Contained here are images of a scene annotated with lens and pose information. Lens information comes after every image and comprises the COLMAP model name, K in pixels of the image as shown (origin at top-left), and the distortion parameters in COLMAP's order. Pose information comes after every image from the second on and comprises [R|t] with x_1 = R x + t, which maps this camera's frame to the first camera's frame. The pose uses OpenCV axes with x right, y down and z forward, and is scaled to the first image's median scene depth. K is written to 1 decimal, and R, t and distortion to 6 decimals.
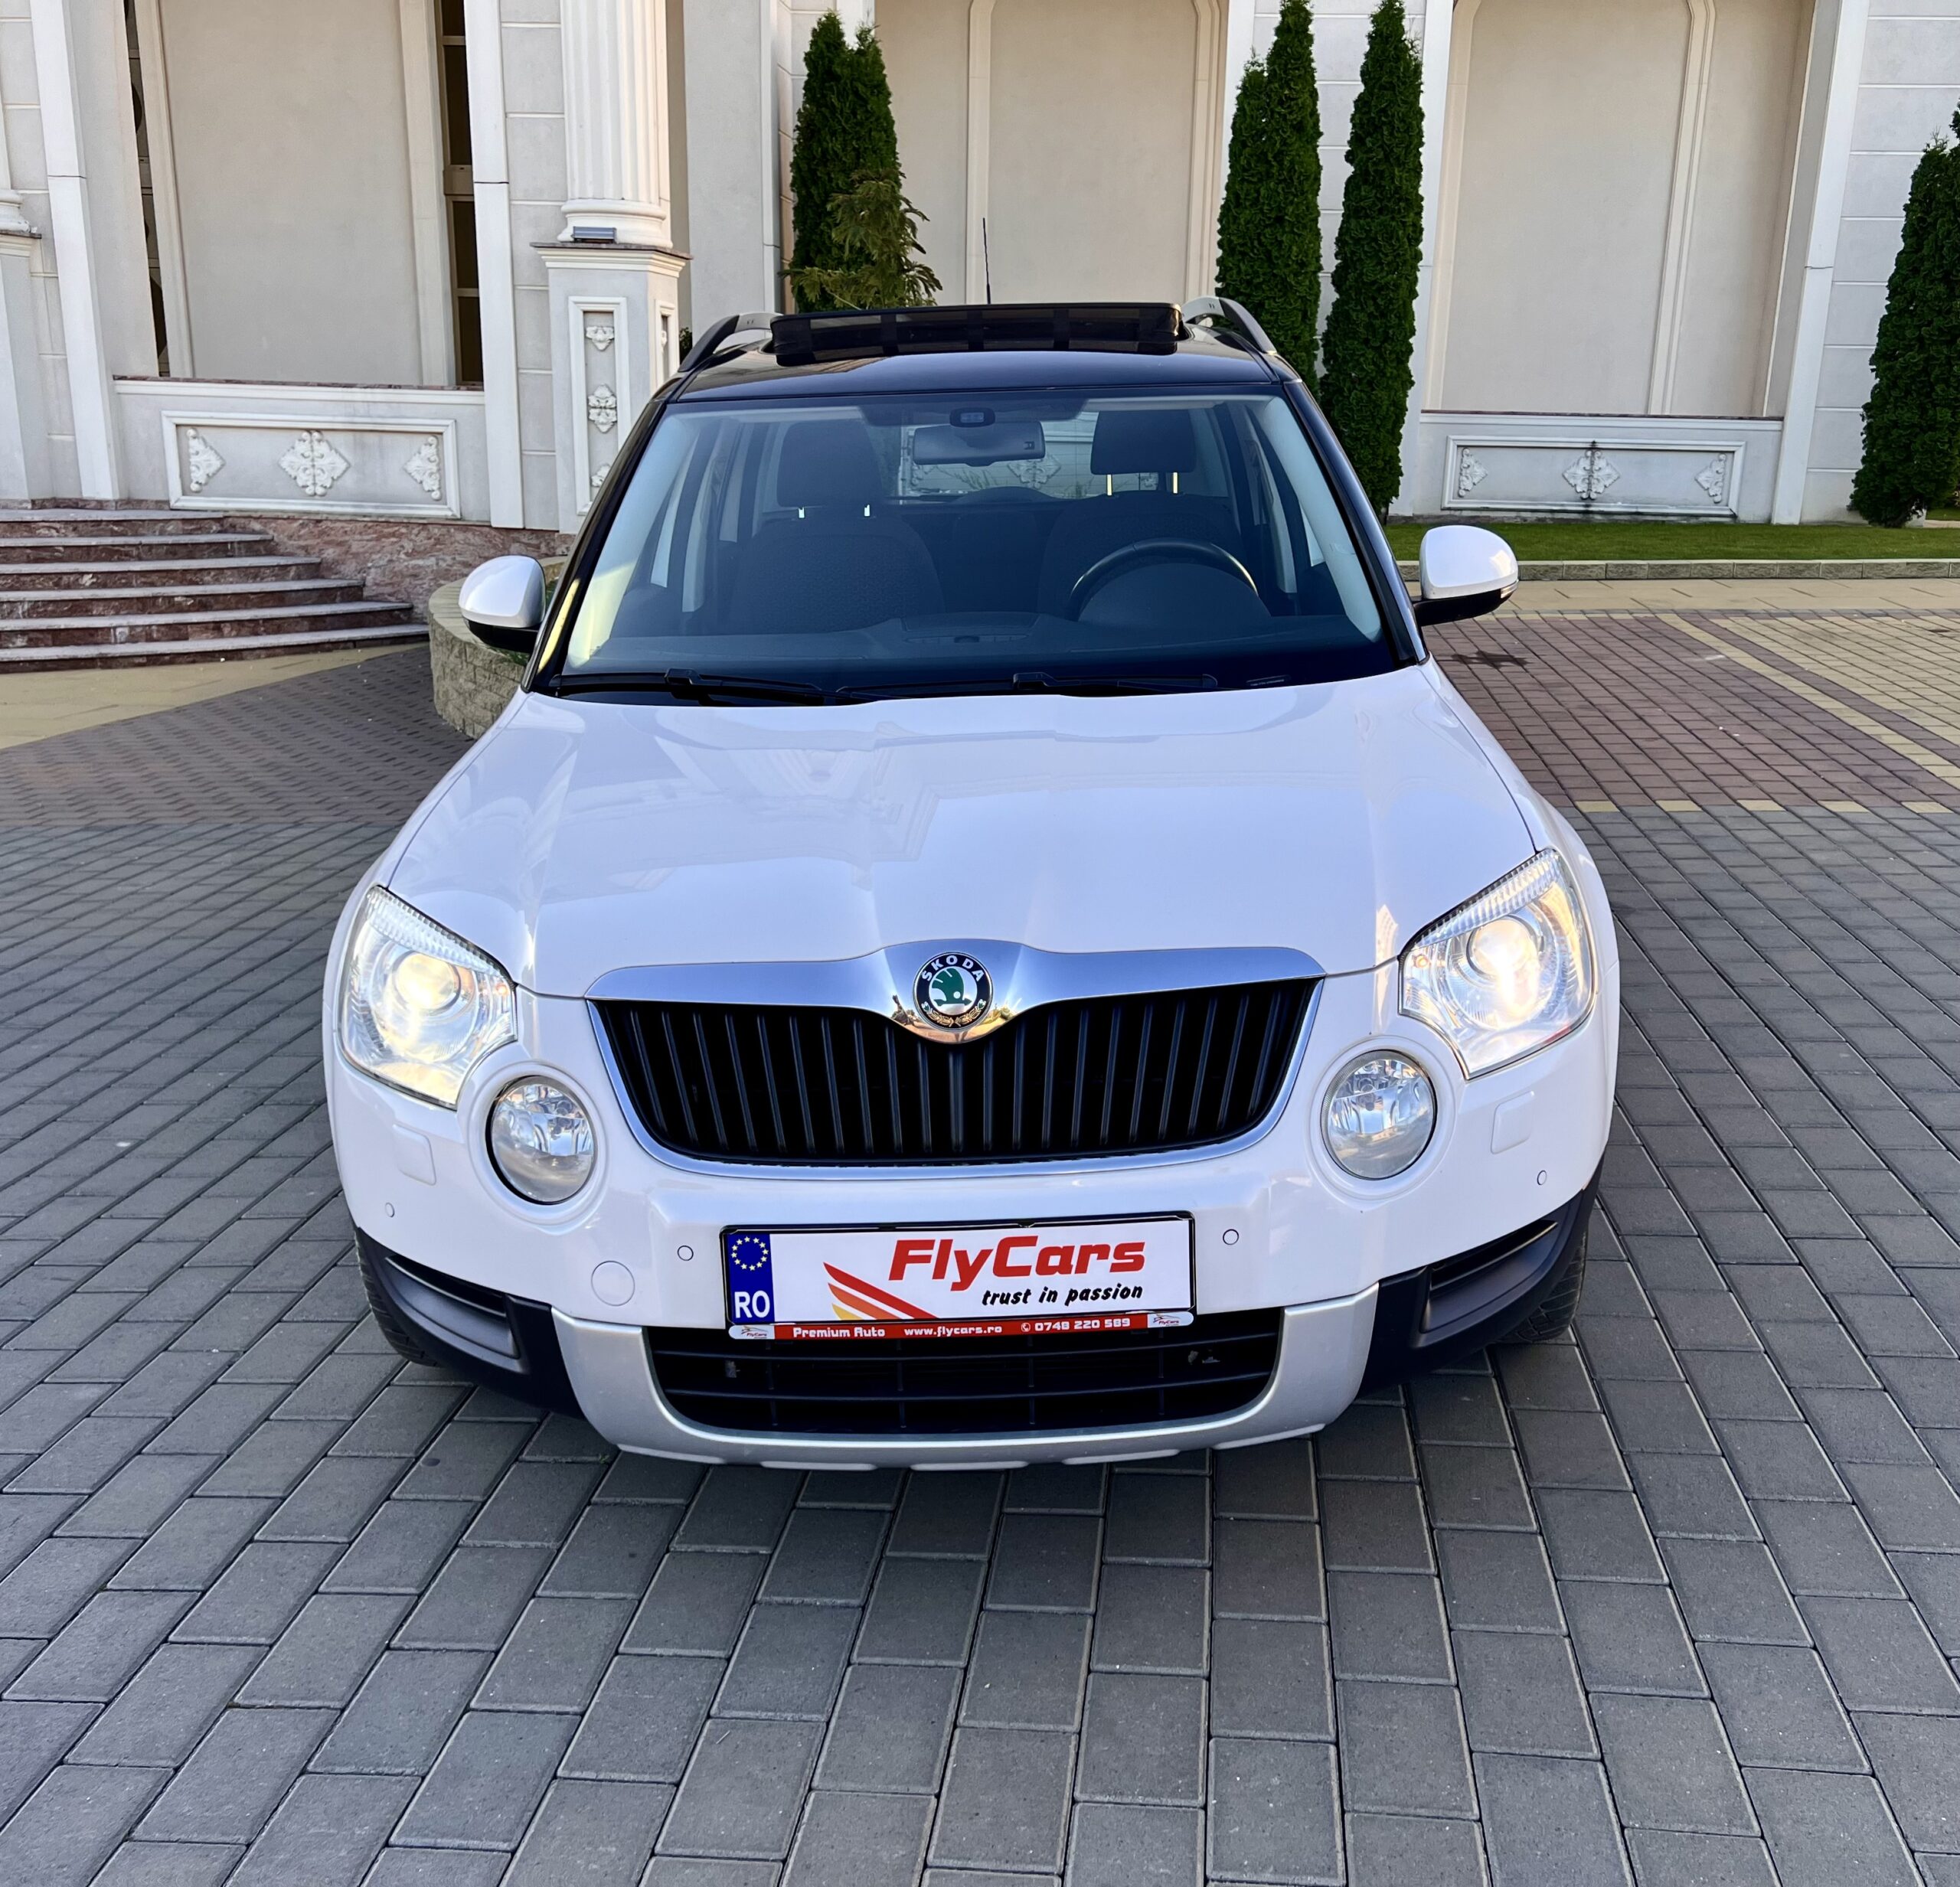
lens RADIAL K [[1858.2, 0, 1028.9], [0, 1858.2, 926.5], [0, 0, 1]] dist [0.023415, 0.000000]
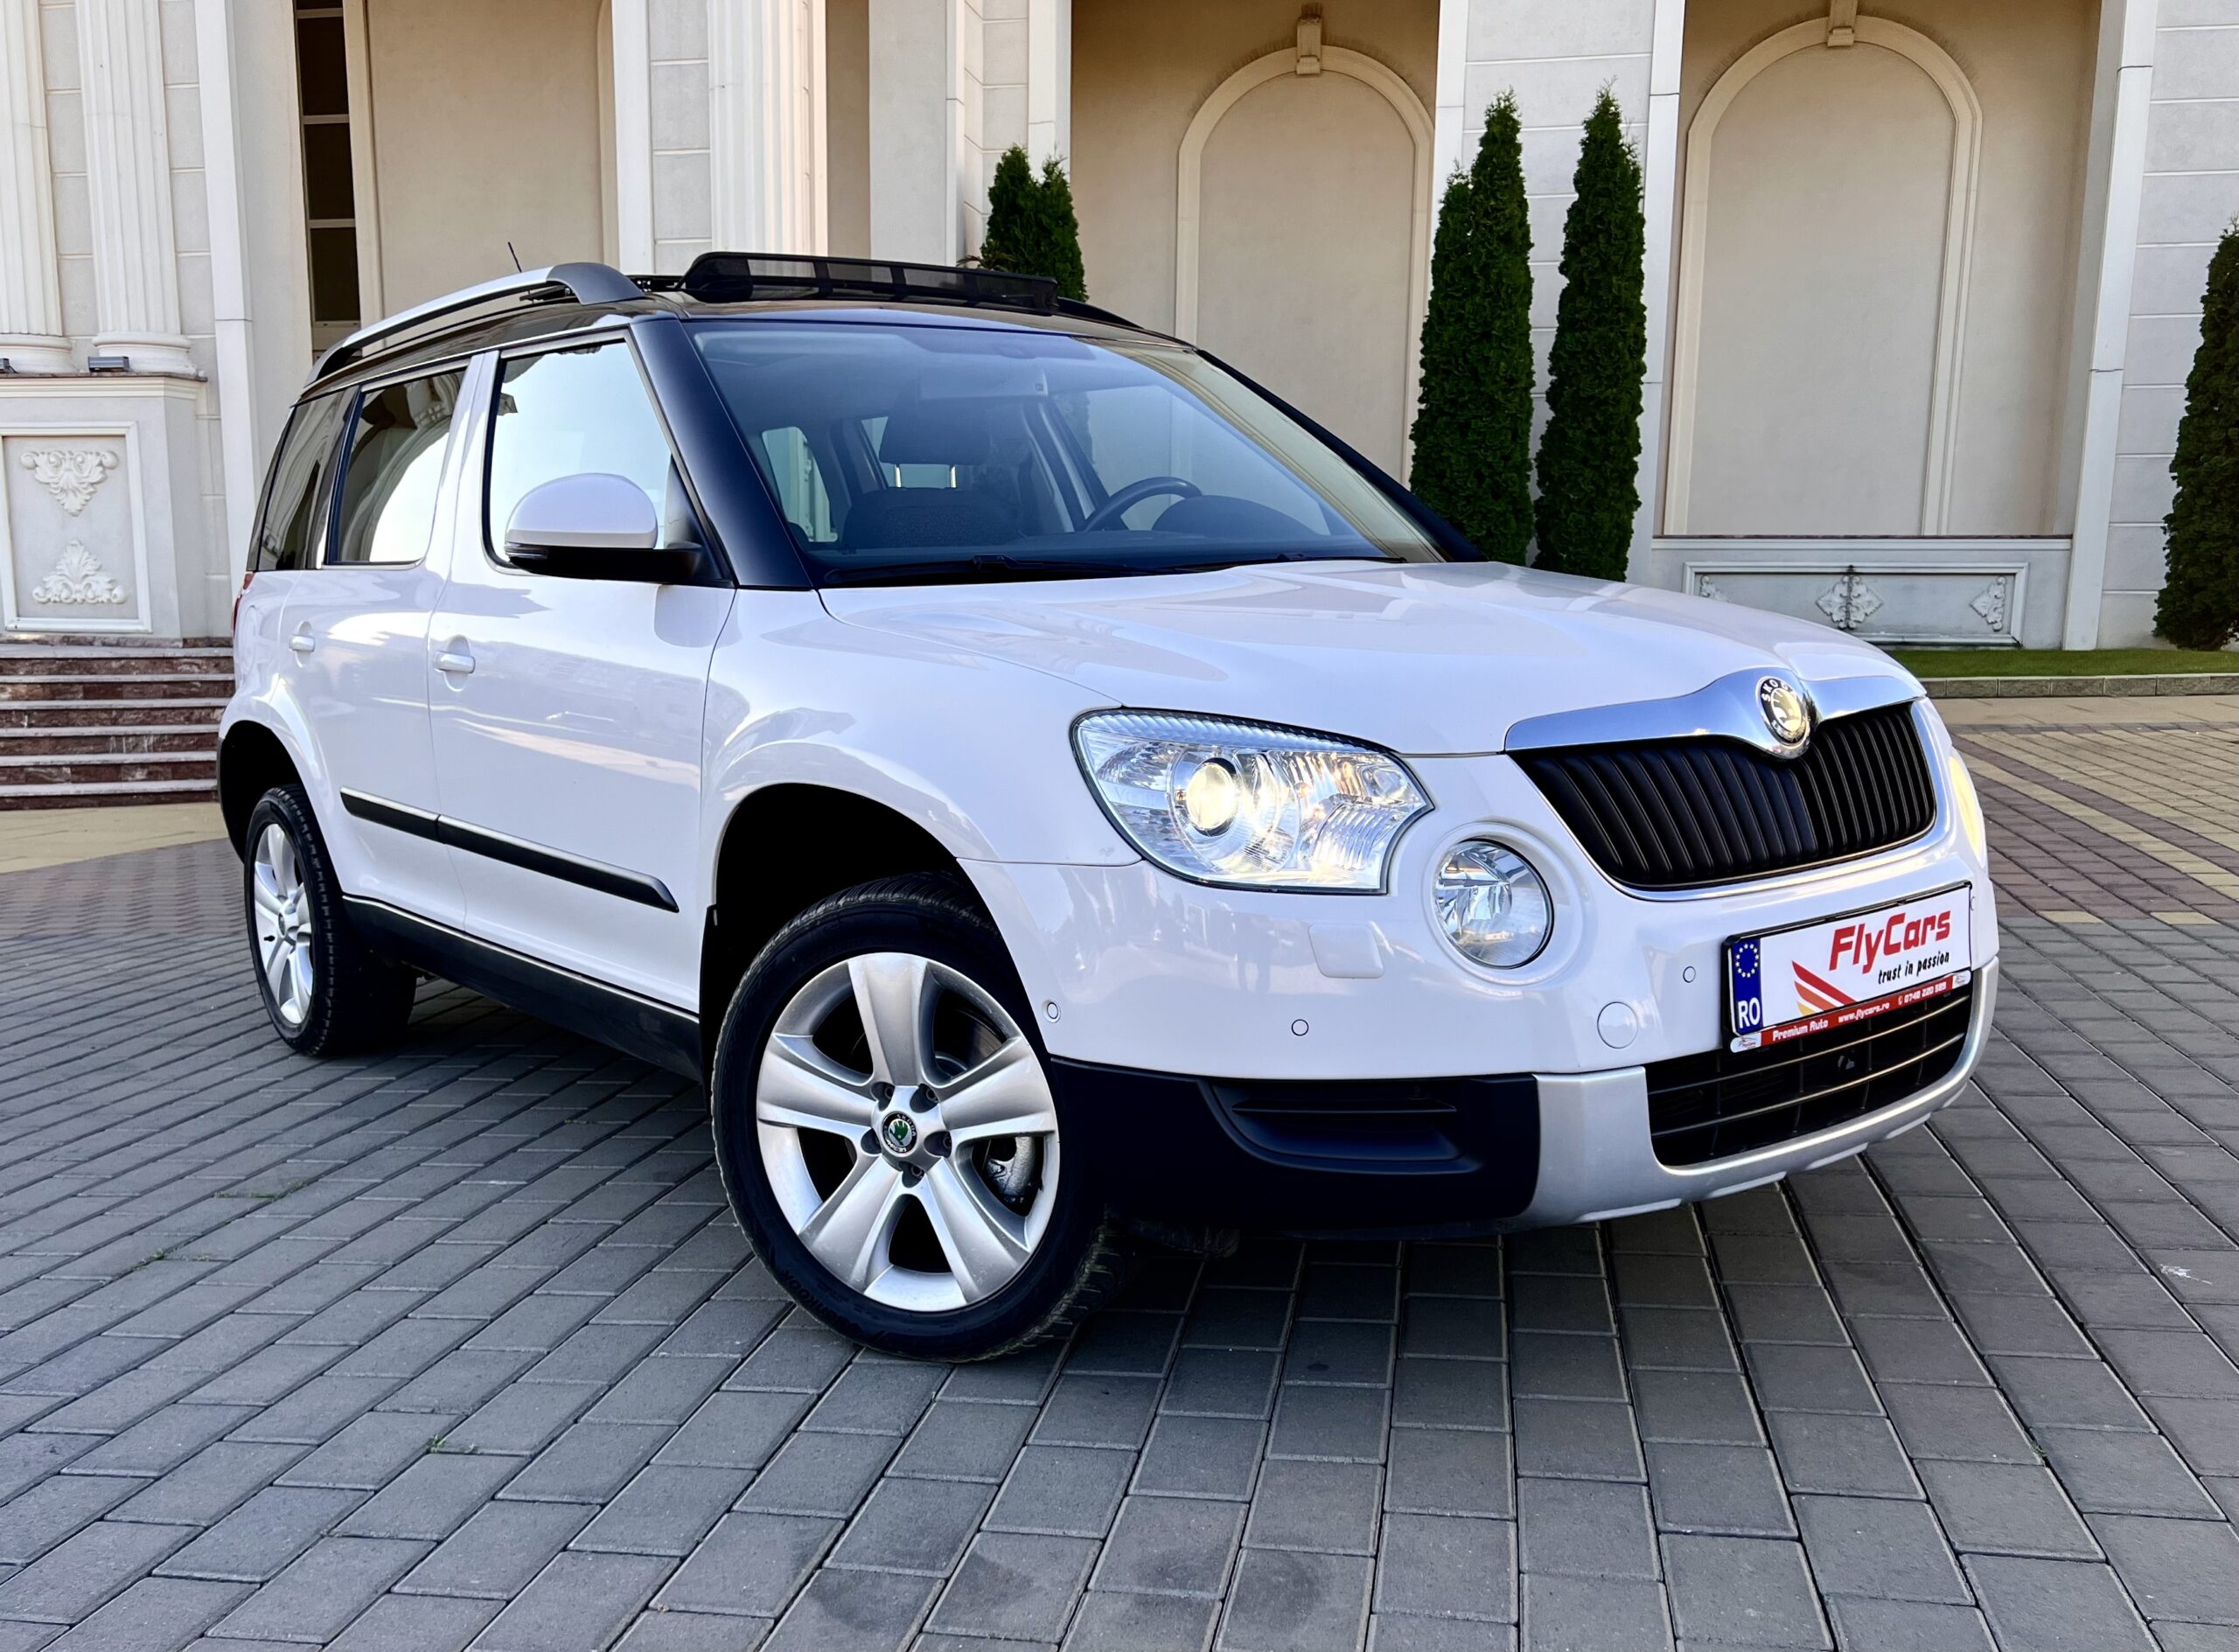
lens RADIAL K [[1913.6, 0, 1060.3], [0, 1913.6, 905.7], [0, 0, 1]] dist [0.040708, -0.034393]
pose [[0.992493, 0.004509, -0.122219, 0.042576], [-0.017253, 0.994489, -0.103410, 0.007770], [0.121079, 0.104743, 0.987101, 0.056541]]
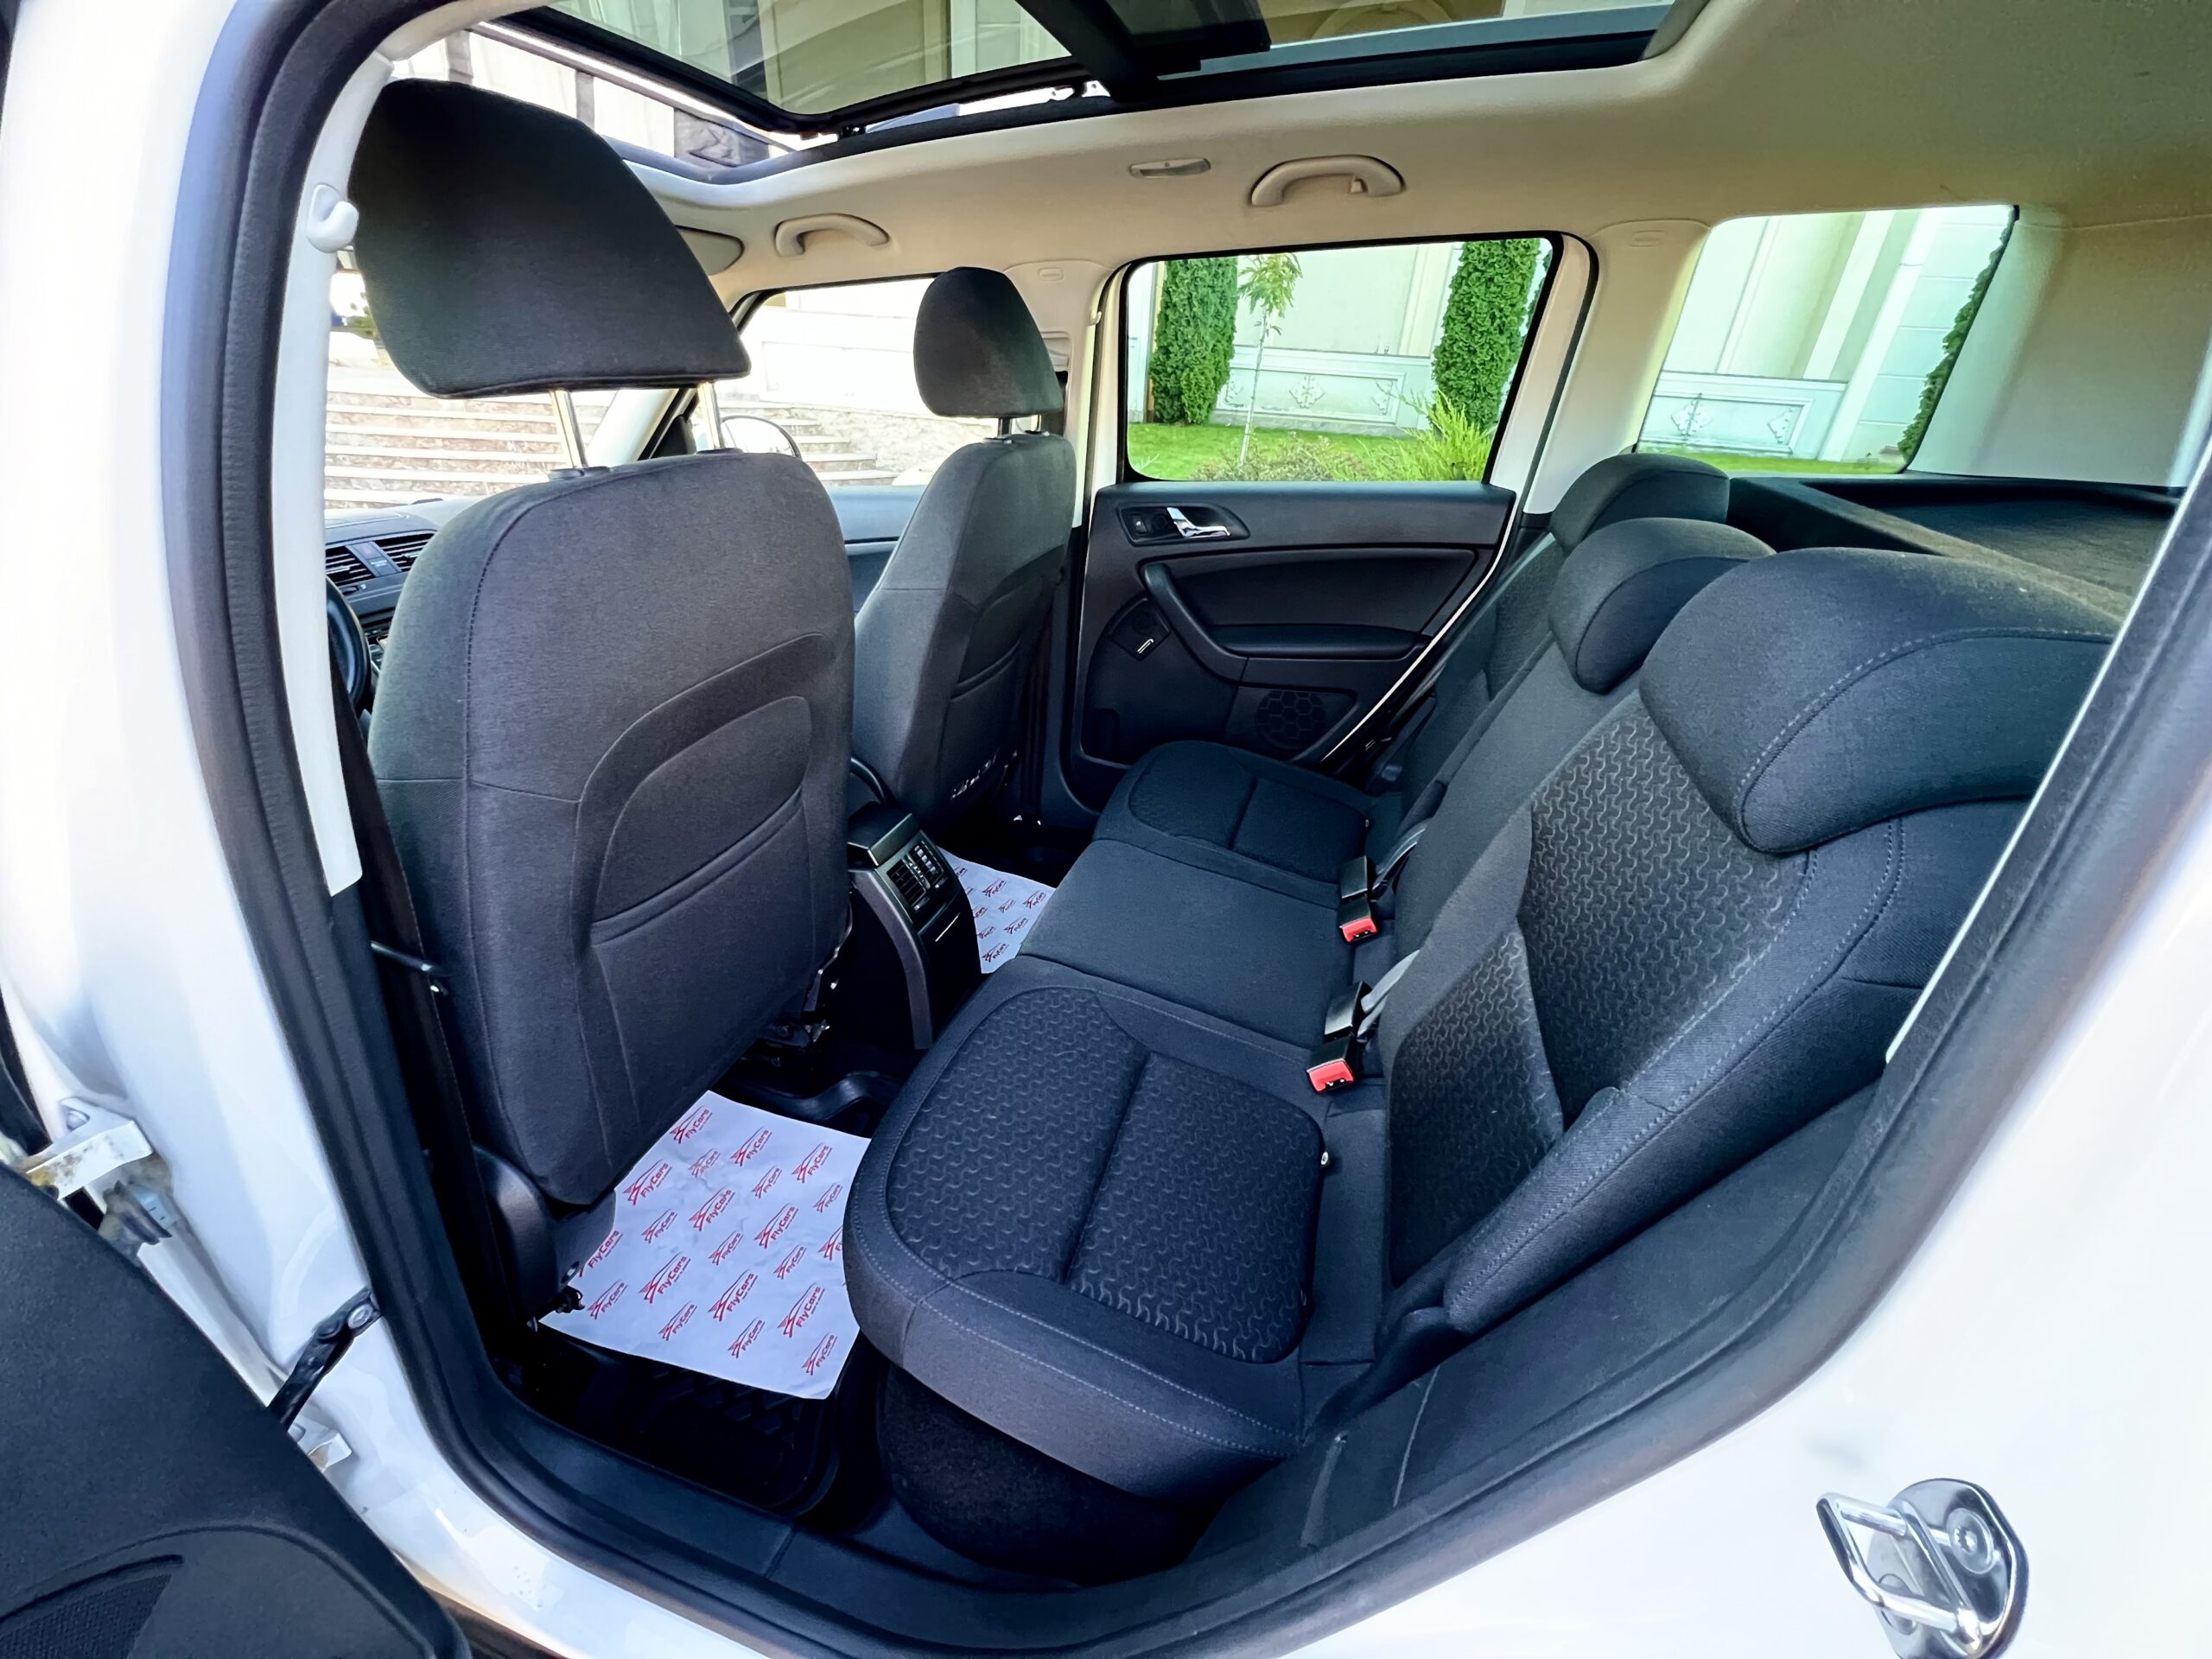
lens RADIAL K [[882.0, 0, 1103.3], [0, 882.0, 827.8], [0, 0, 1]] dist [-0.003299, 0.000992]
pose [[0.987027, 0.103465, -0.122770, -0.043959], [-0.074420, 0.972390, 0.221175, -0.053085], [0.142264, -0.209169, 0.967476, 0.221835]]
